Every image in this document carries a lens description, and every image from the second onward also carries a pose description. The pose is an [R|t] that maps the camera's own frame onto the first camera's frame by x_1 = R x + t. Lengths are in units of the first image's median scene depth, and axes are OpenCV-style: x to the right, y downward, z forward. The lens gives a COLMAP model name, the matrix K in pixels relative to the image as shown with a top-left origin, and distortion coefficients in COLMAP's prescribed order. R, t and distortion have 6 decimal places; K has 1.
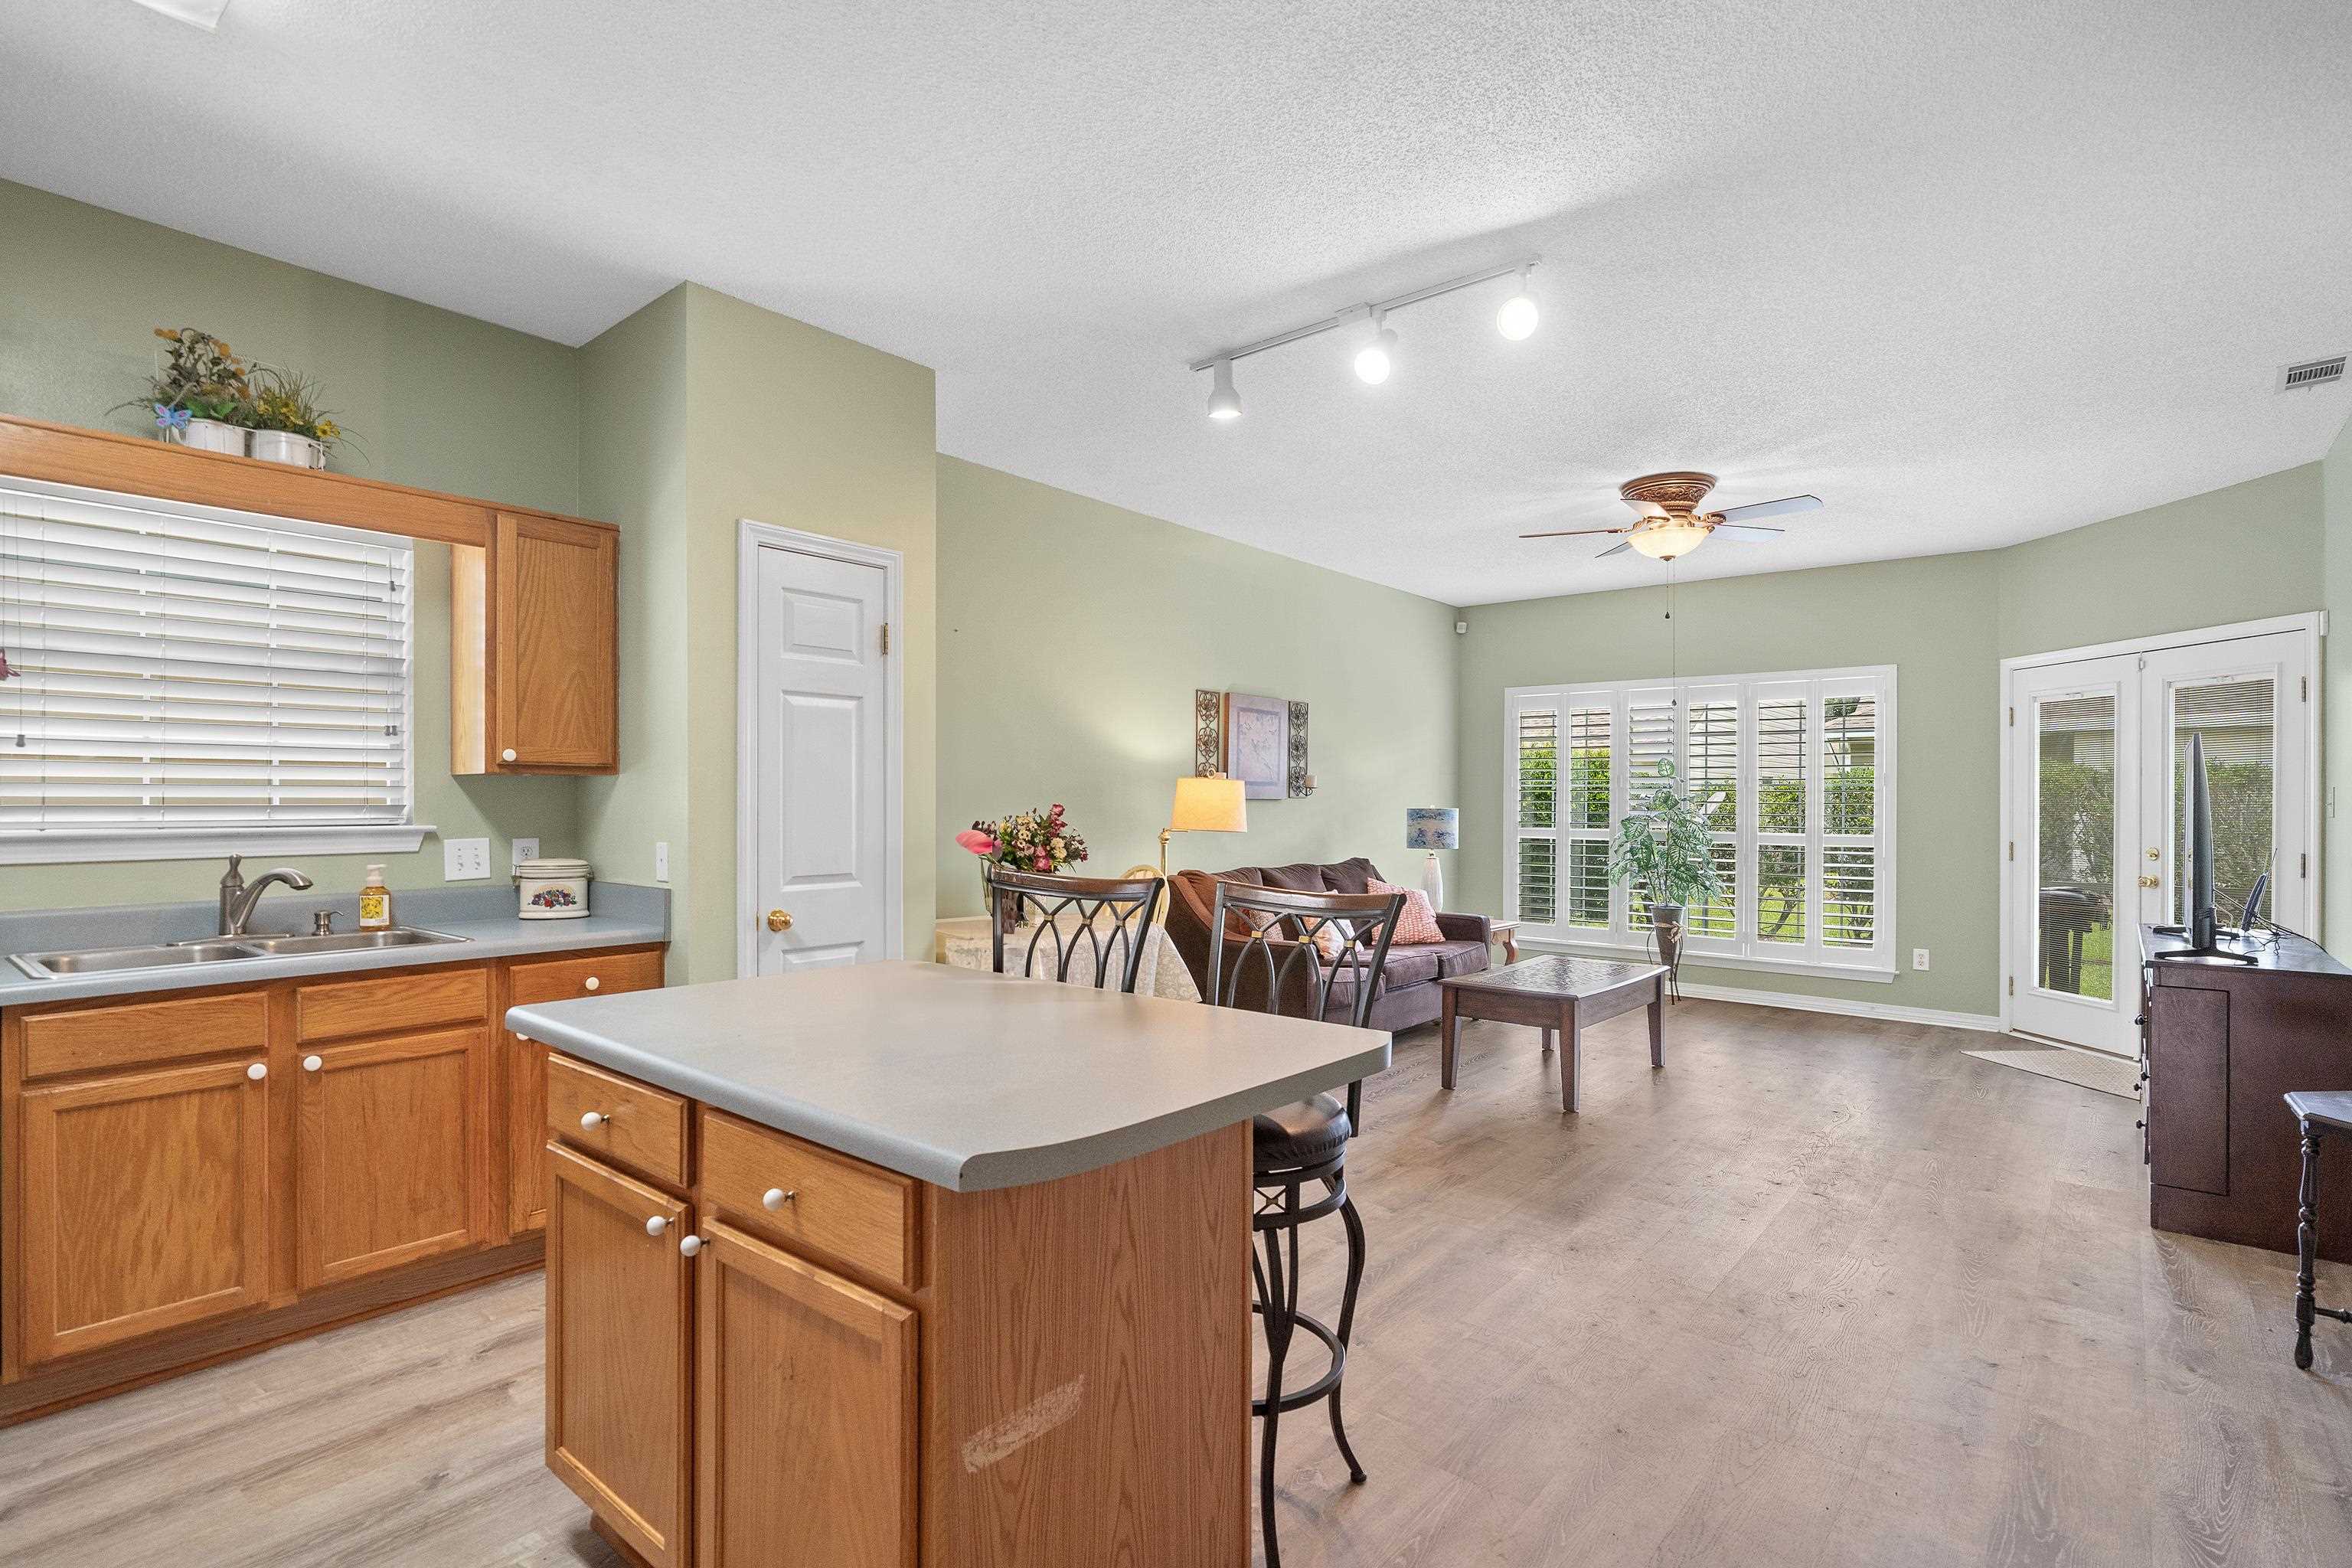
lens RADIAL K [[1104.0, 0, 1077.5], [0, 1104.0, 777.1], [0, 0, 1]] dist [-0.001387, 0.000573]
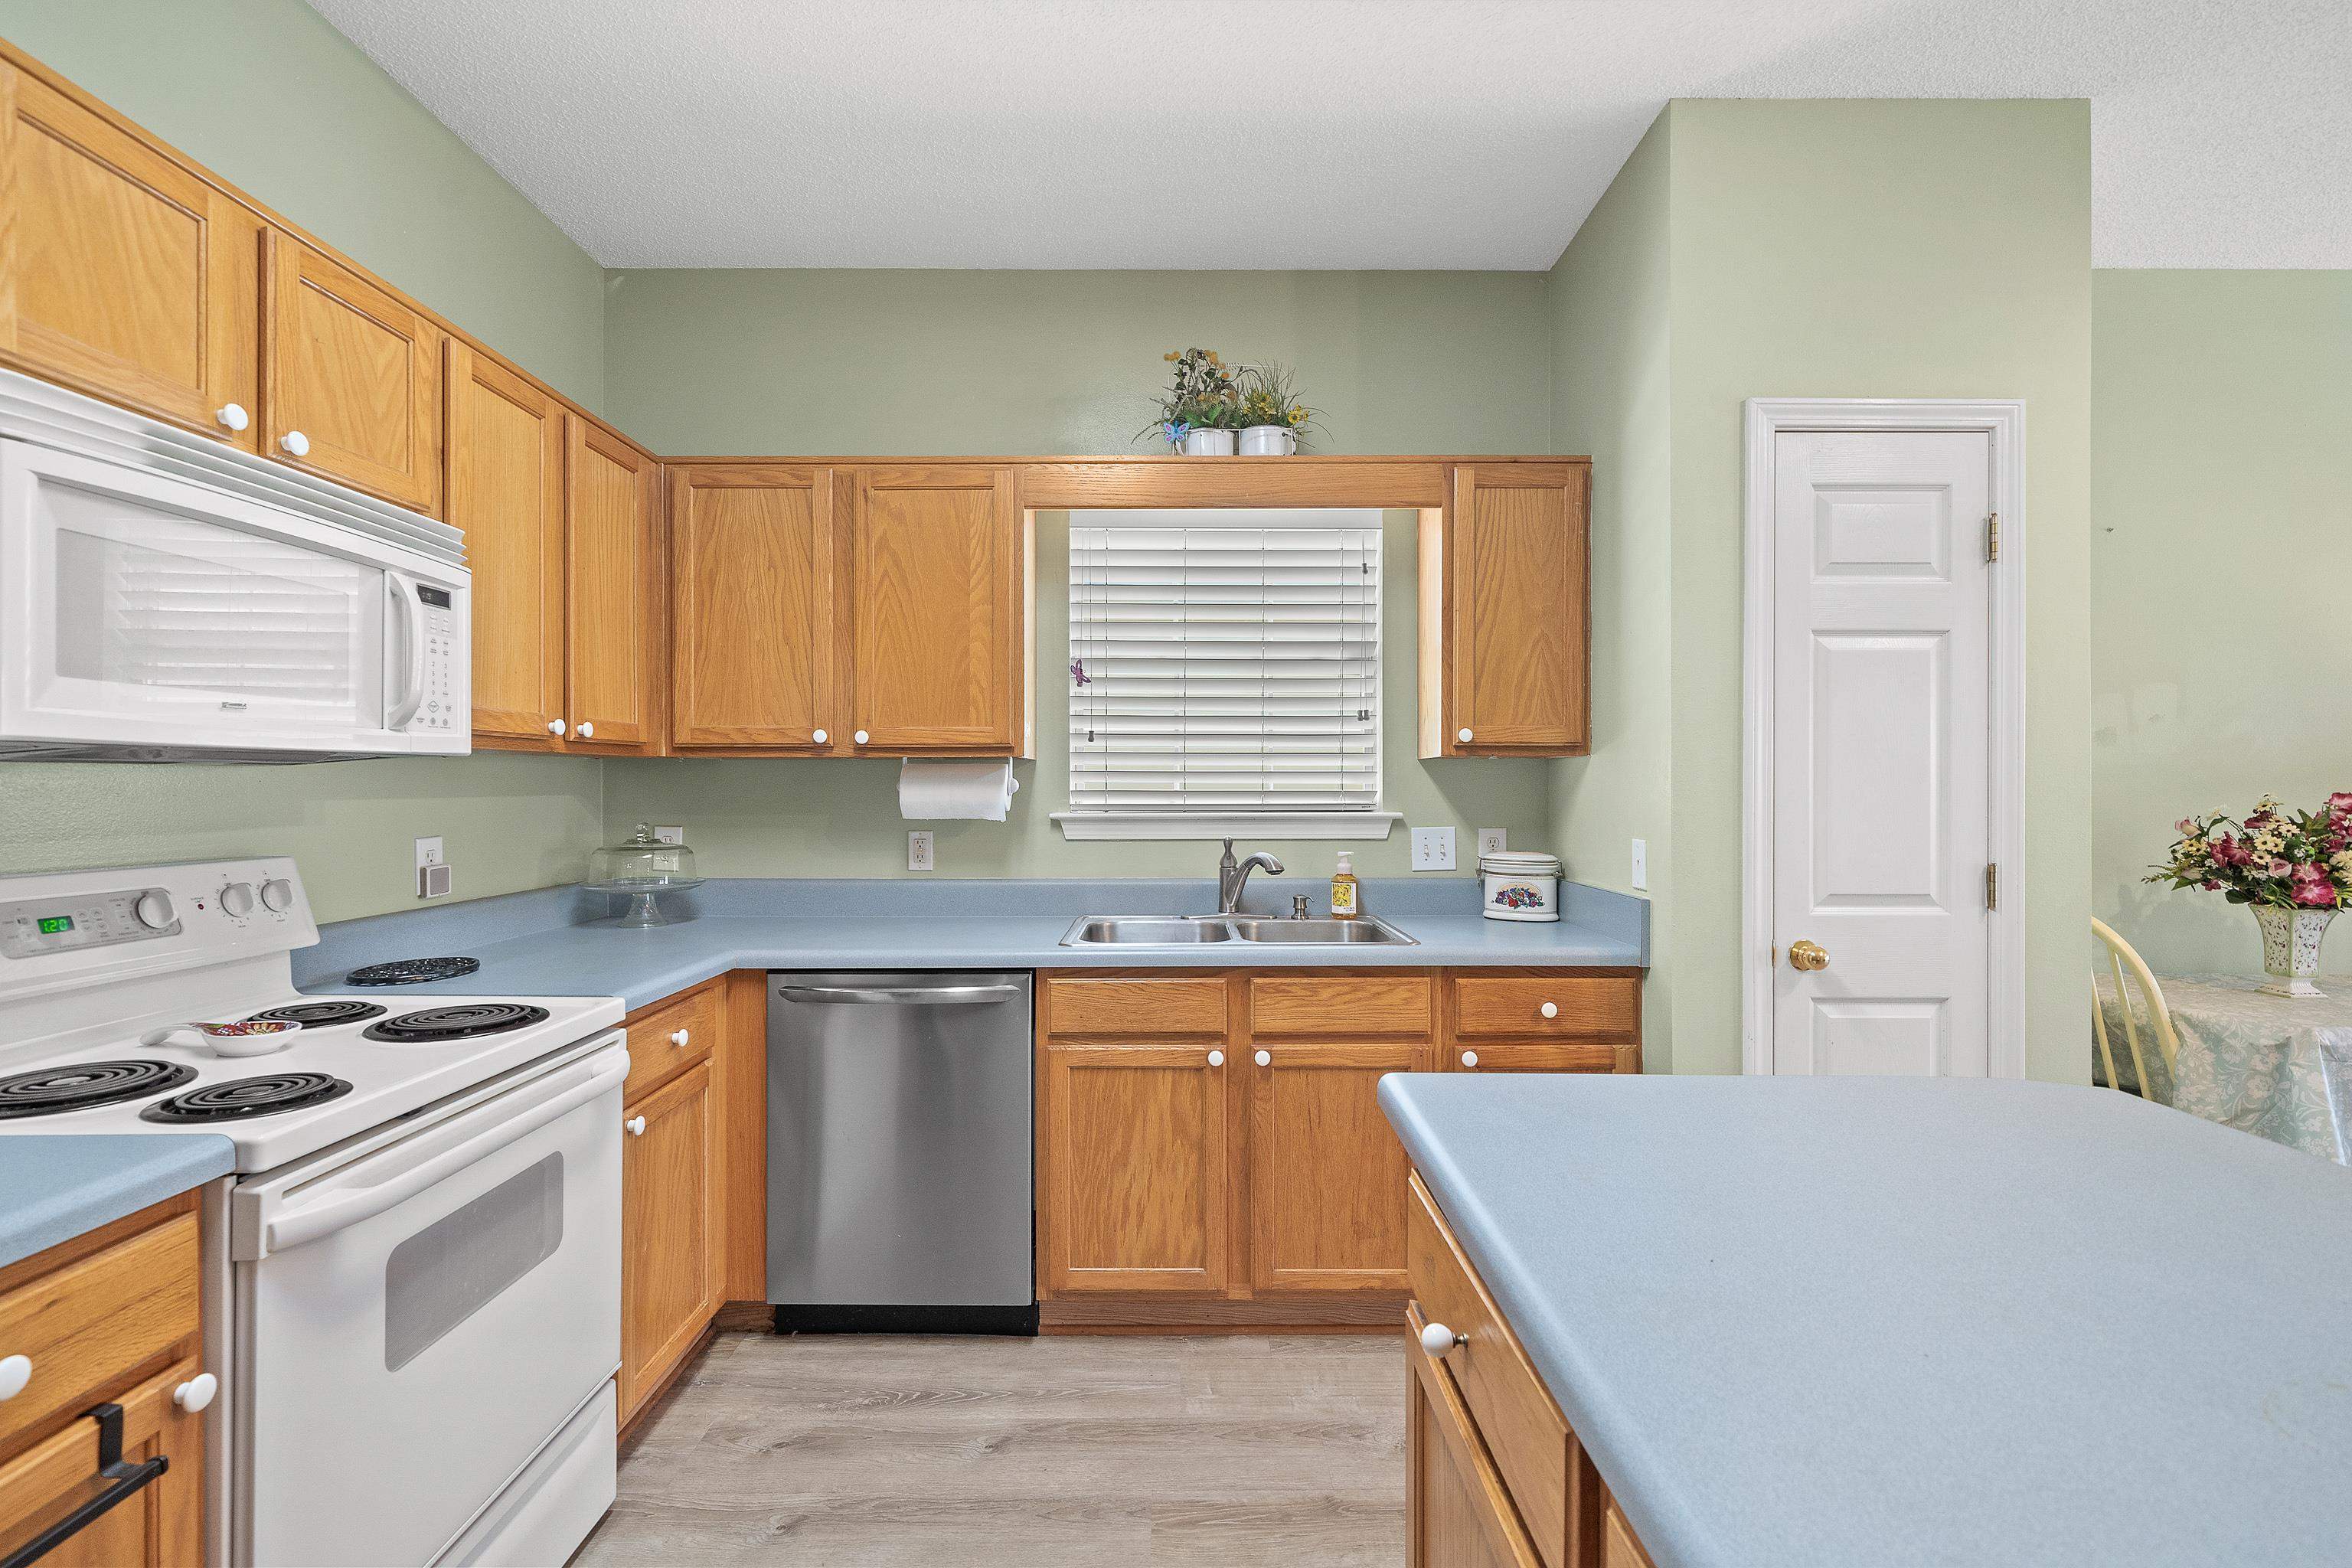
lens RADIAL K [[1010.4, 0, 1198.8], [0, 1010.4, 800.0], [0, 0, 1]] dist [0.000696, -0.000250]
pose [[0.691847, 0.008804, -0.721991, -0.079464], [0.015408, 0.999518, 0.026953, 0.007339], [0.721880, -0.029772, 0.691378, 0.296523]]
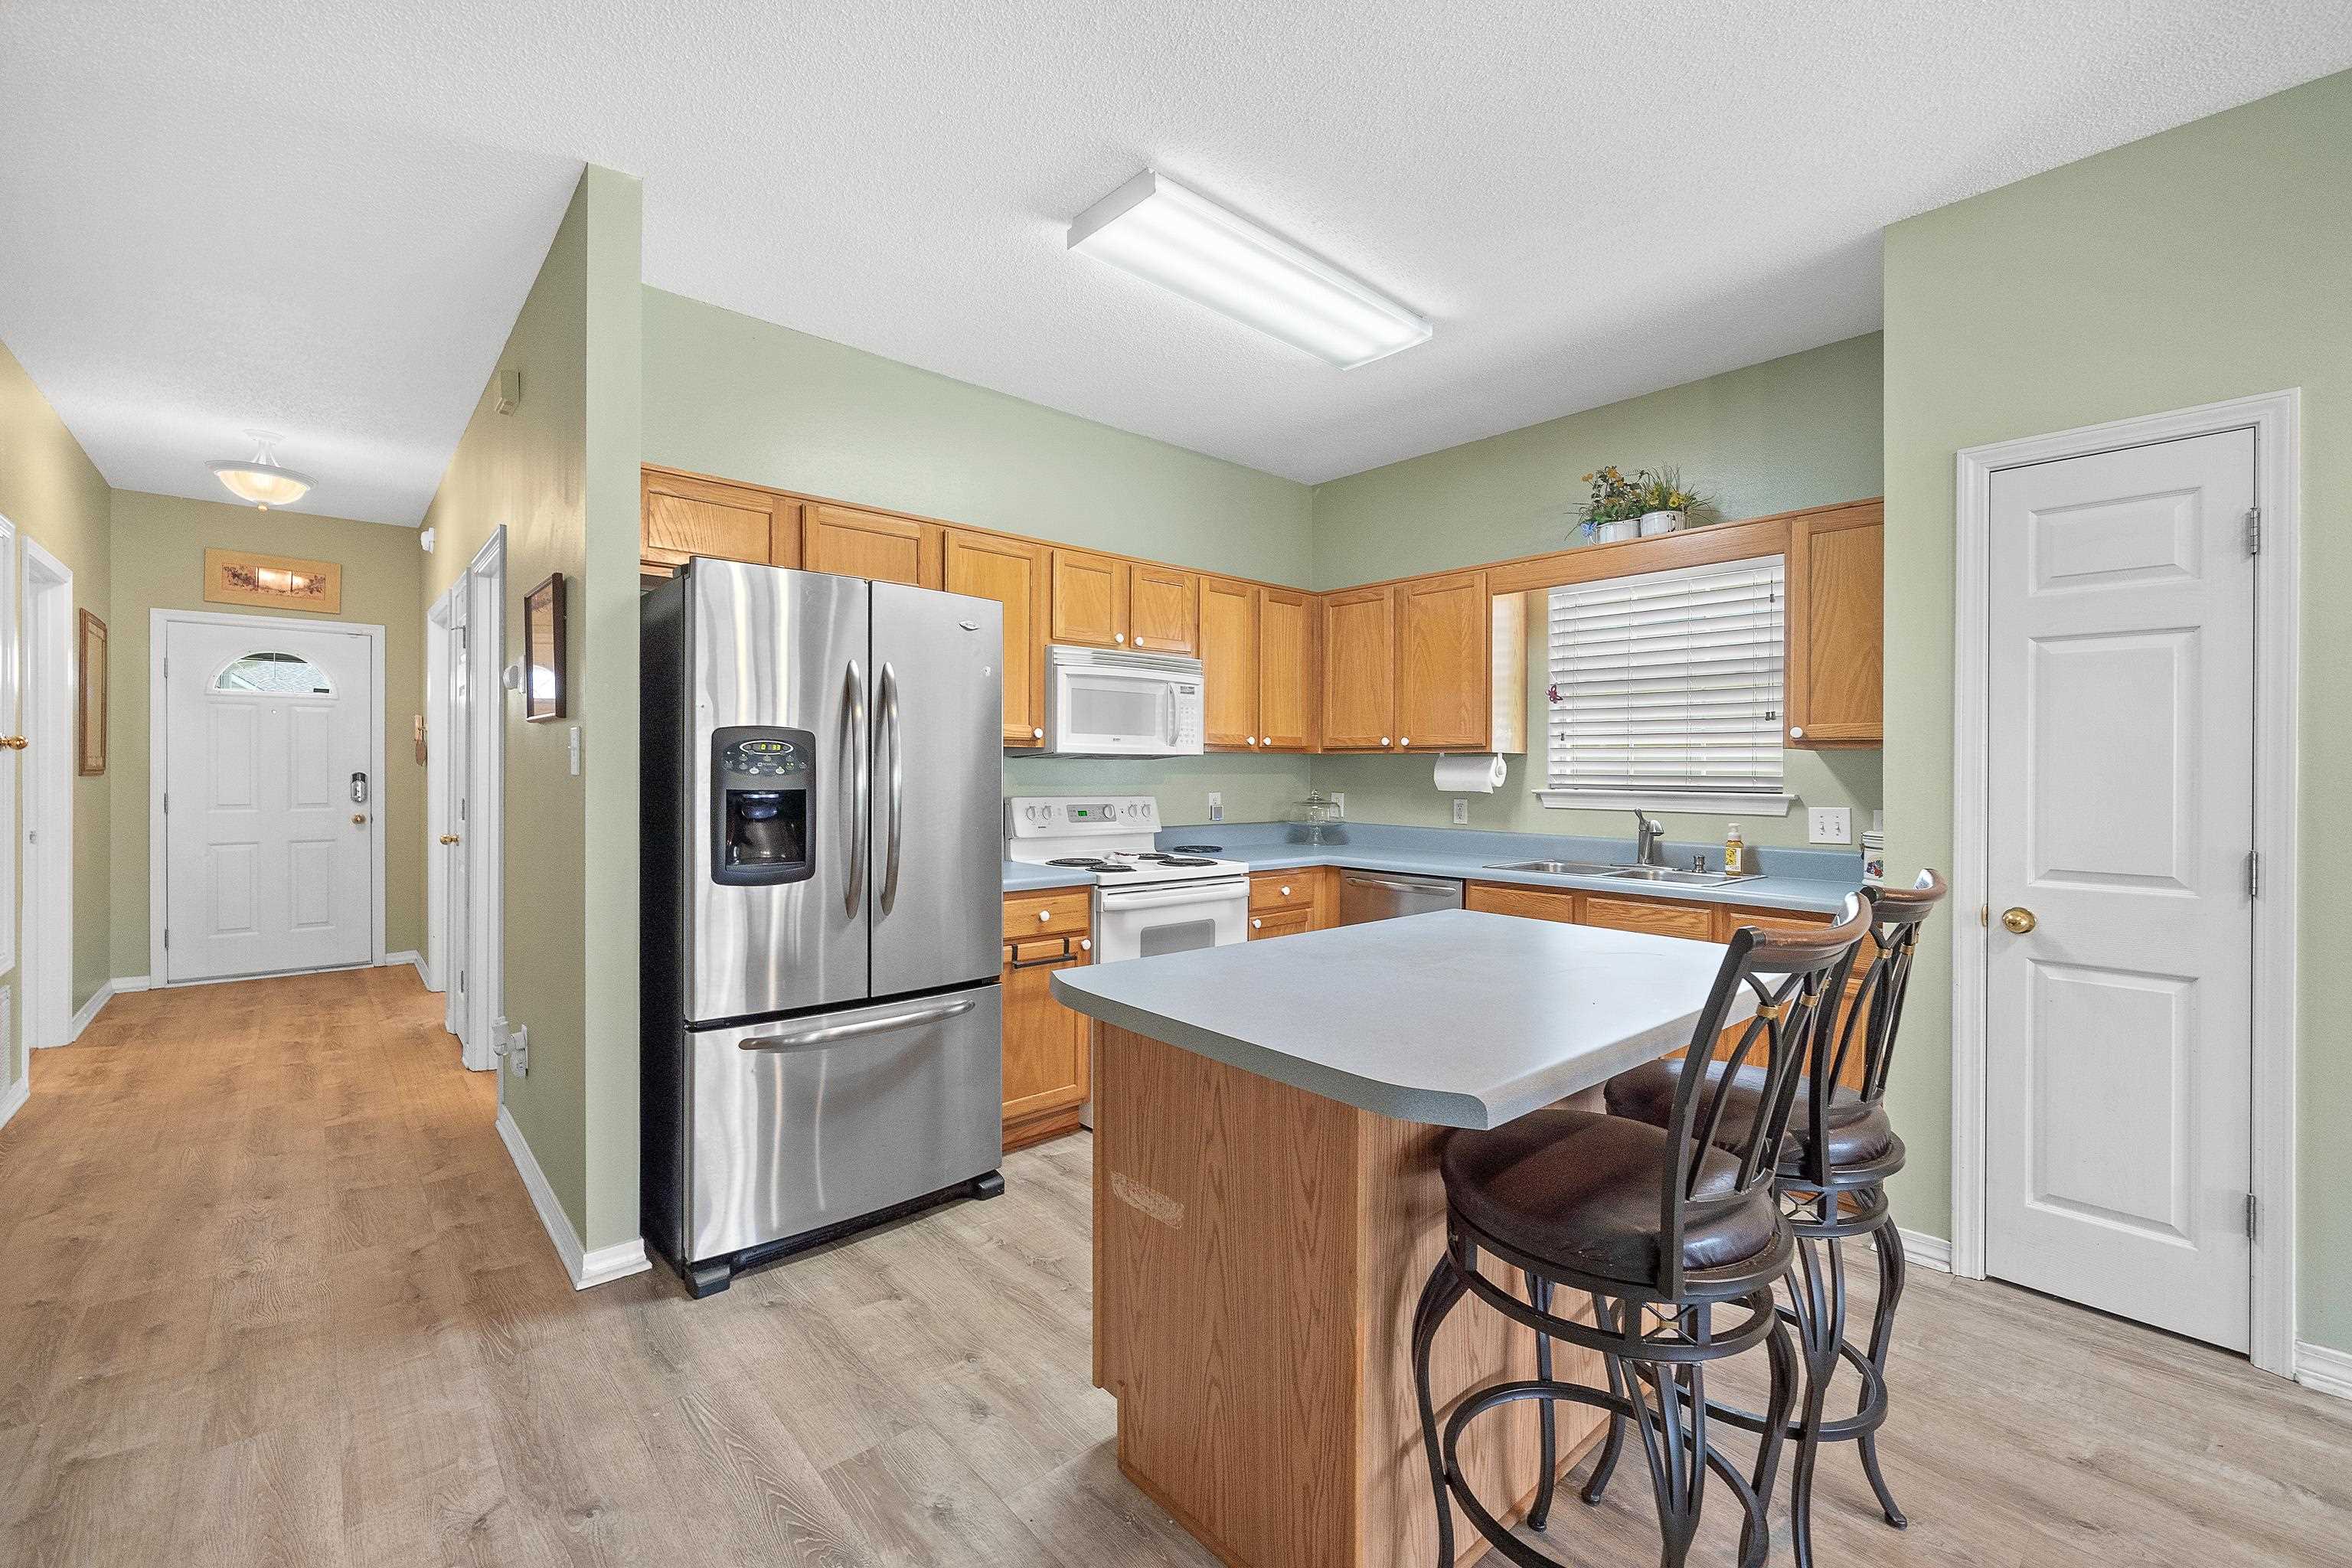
lens RADIAL K [[934.2, 0, 1225.3], [0, 934.2, 762.7], [0, 0, 1]] dist [-0.000849, -0.000065]
pose [[-0.037550, -0.009061, -0.999254, 0.478628], [0.011916, 0.999884, -0.009514, 0.013607], [0.999224, -0.012265, -0.037438, 0.474598]]
